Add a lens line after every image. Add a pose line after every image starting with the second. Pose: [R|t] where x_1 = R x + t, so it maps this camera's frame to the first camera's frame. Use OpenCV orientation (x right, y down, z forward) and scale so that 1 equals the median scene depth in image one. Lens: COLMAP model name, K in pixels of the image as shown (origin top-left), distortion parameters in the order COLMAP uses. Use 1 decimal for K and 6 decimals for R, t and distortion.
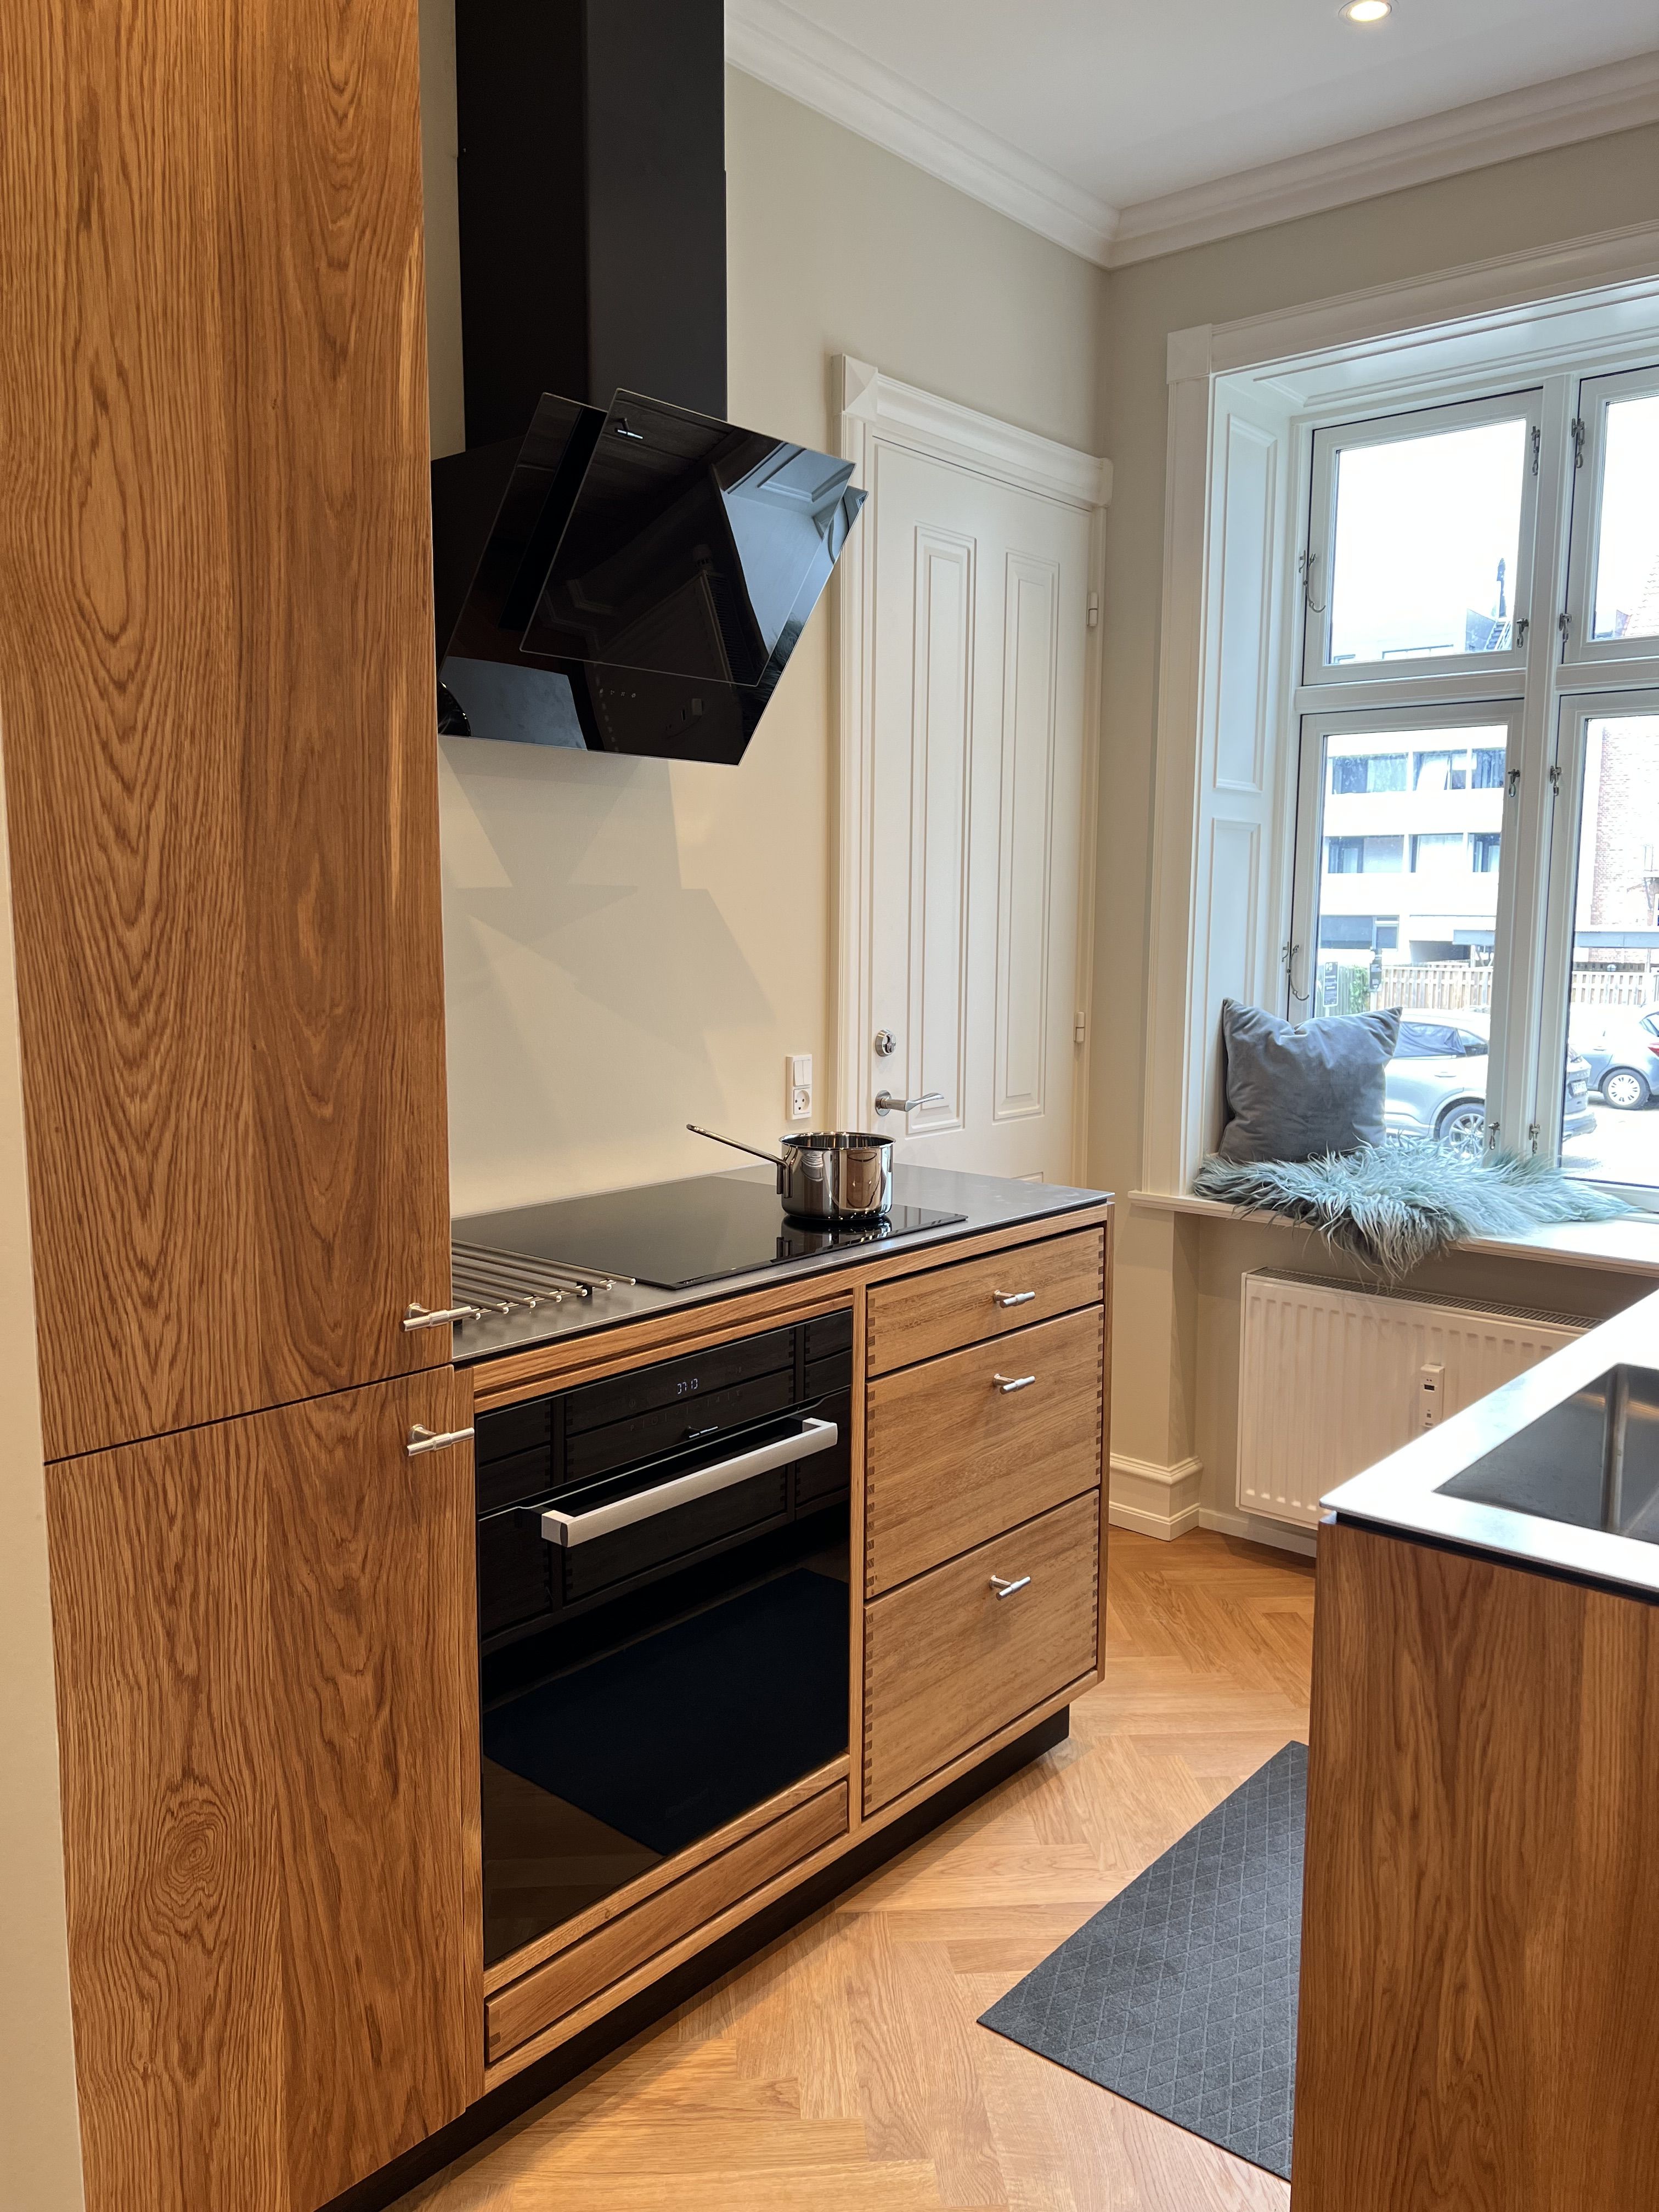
lens RADIAL K [[1628.3, 0, 832.1], [0, 1628.3, 1092.5], [0, 0, 1]] dist [0.026294, -0.043286]
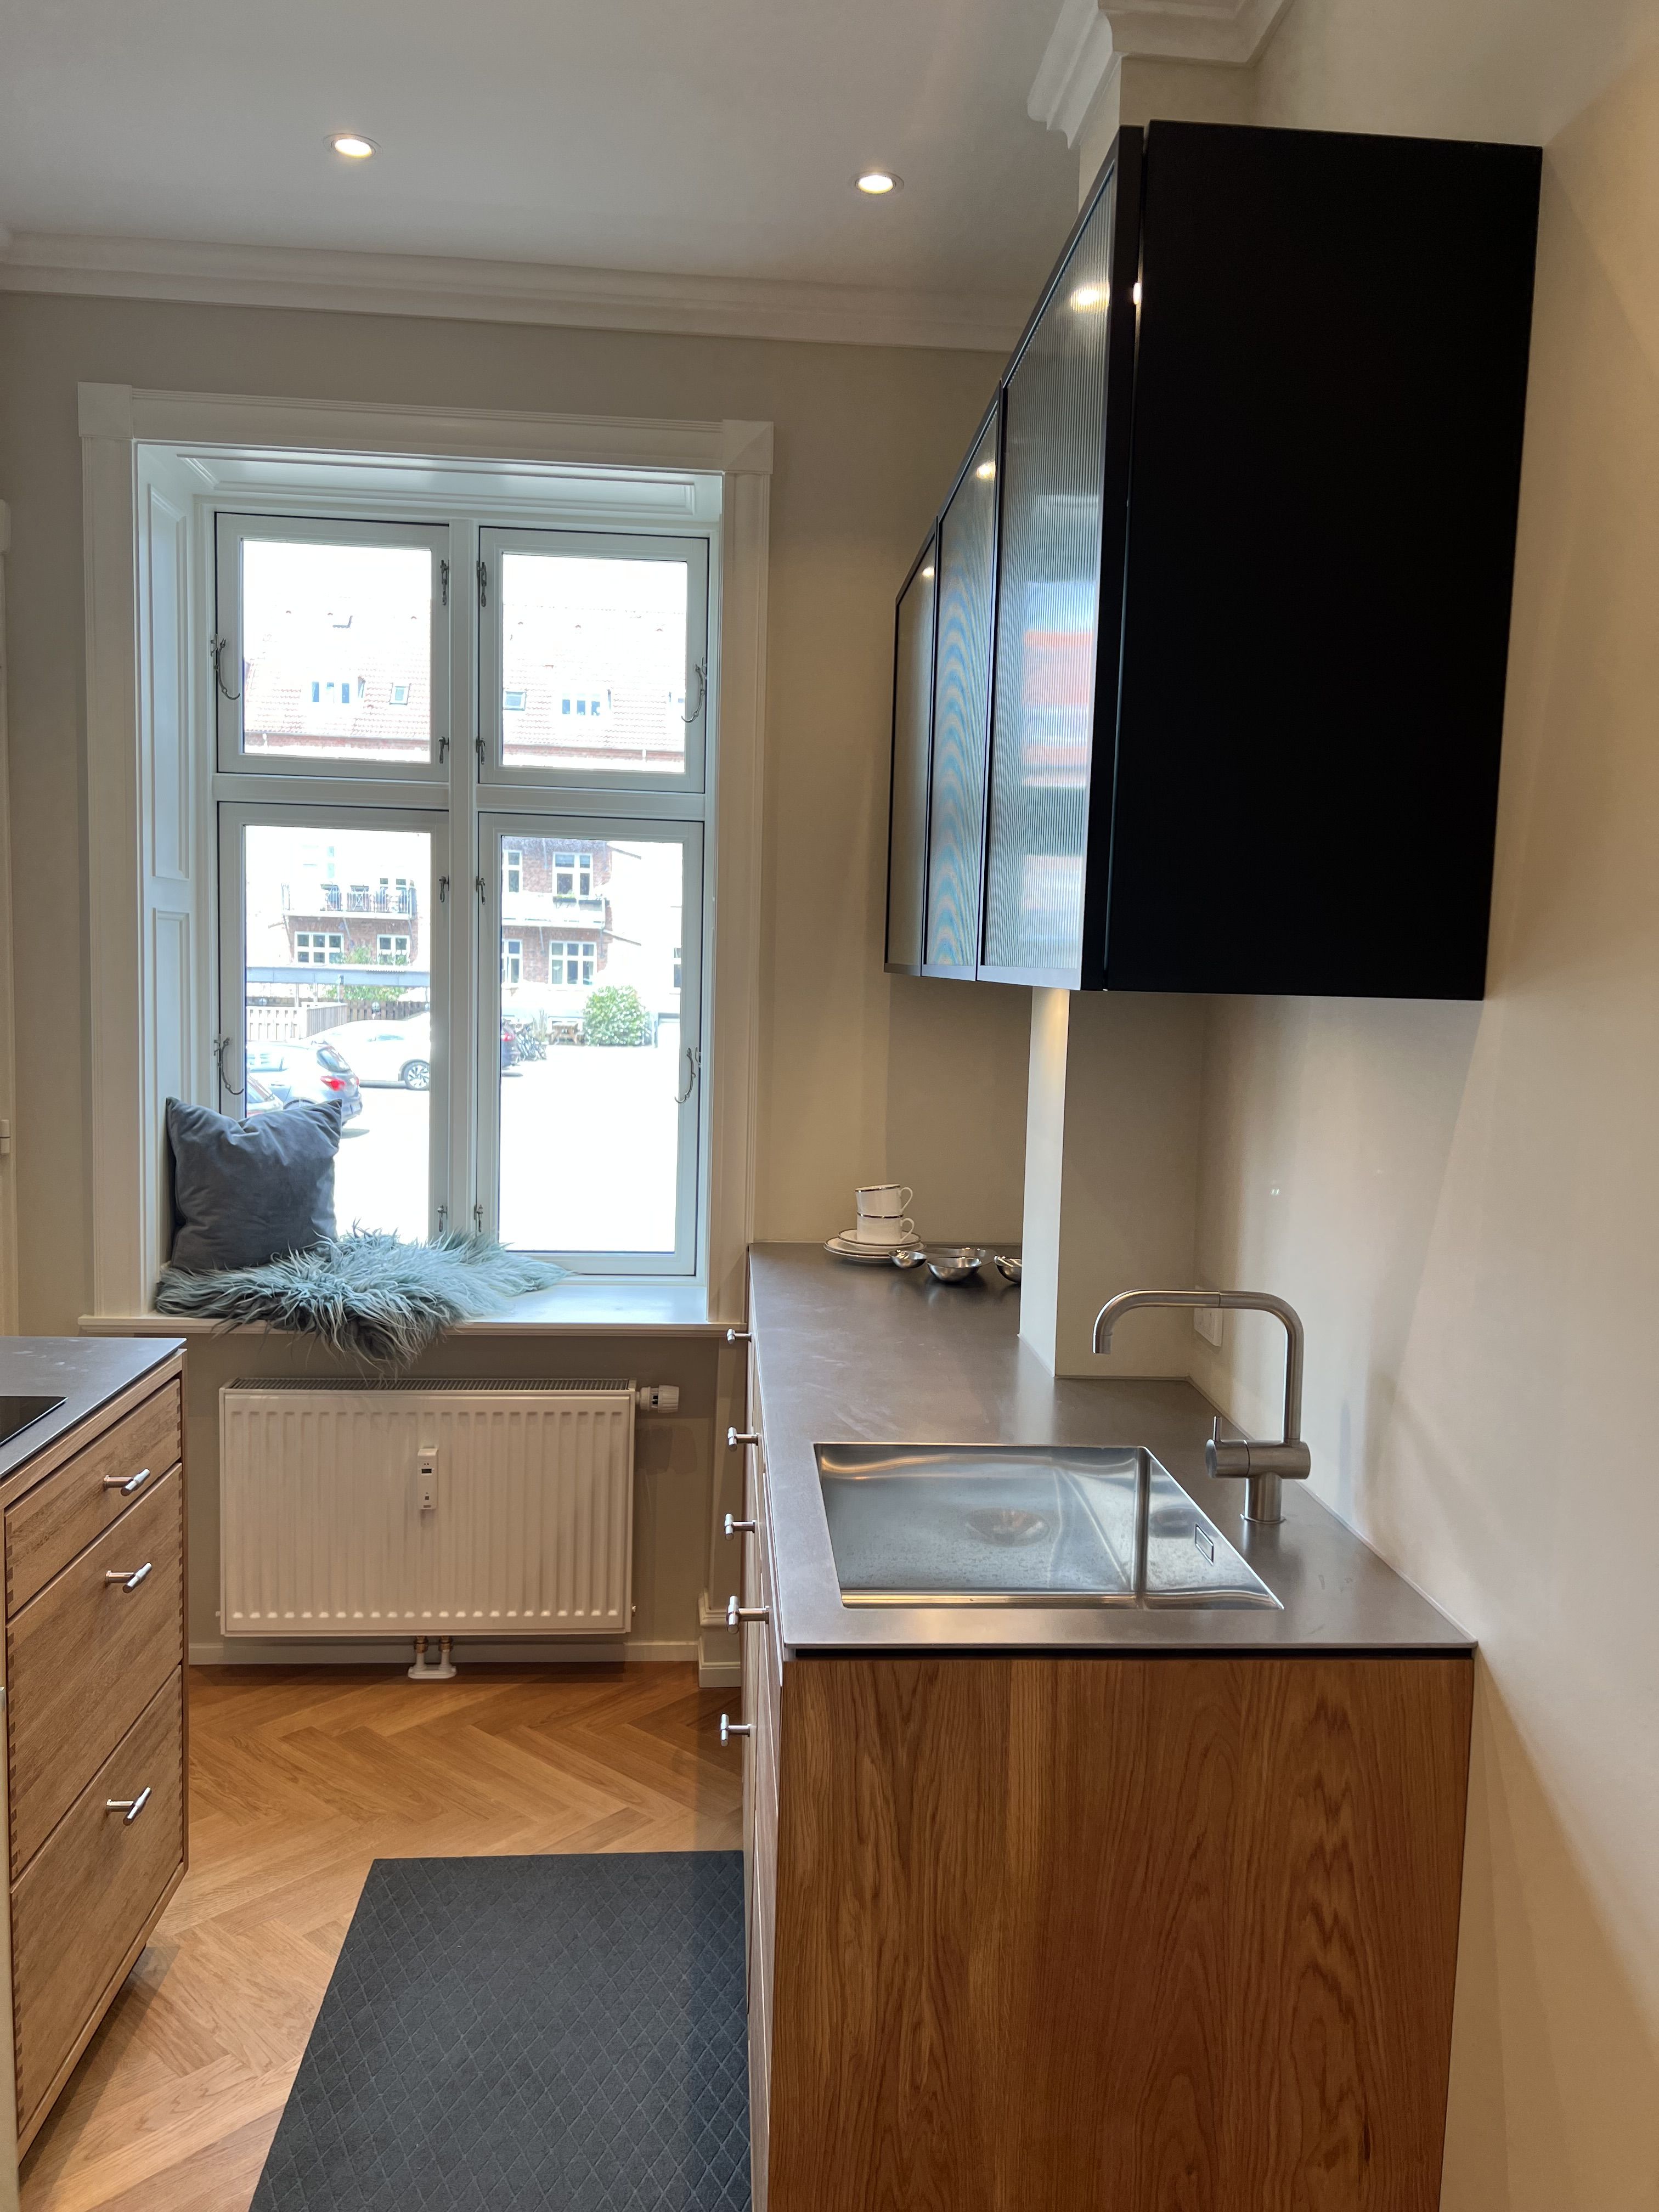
lens RADIAL K [[1628.3, 0, 842.8], [0, 1628.3, 1096.0], [0, 0, 1]] dist [0.026294, -0.043286]
pose [[0.710760, -0.041954, 0.702182, -0.204579], [0.055279, 0.998464, 0.003703, -0.057954], [-0.701259, 0.036184, 0.711988, 0.078708]]
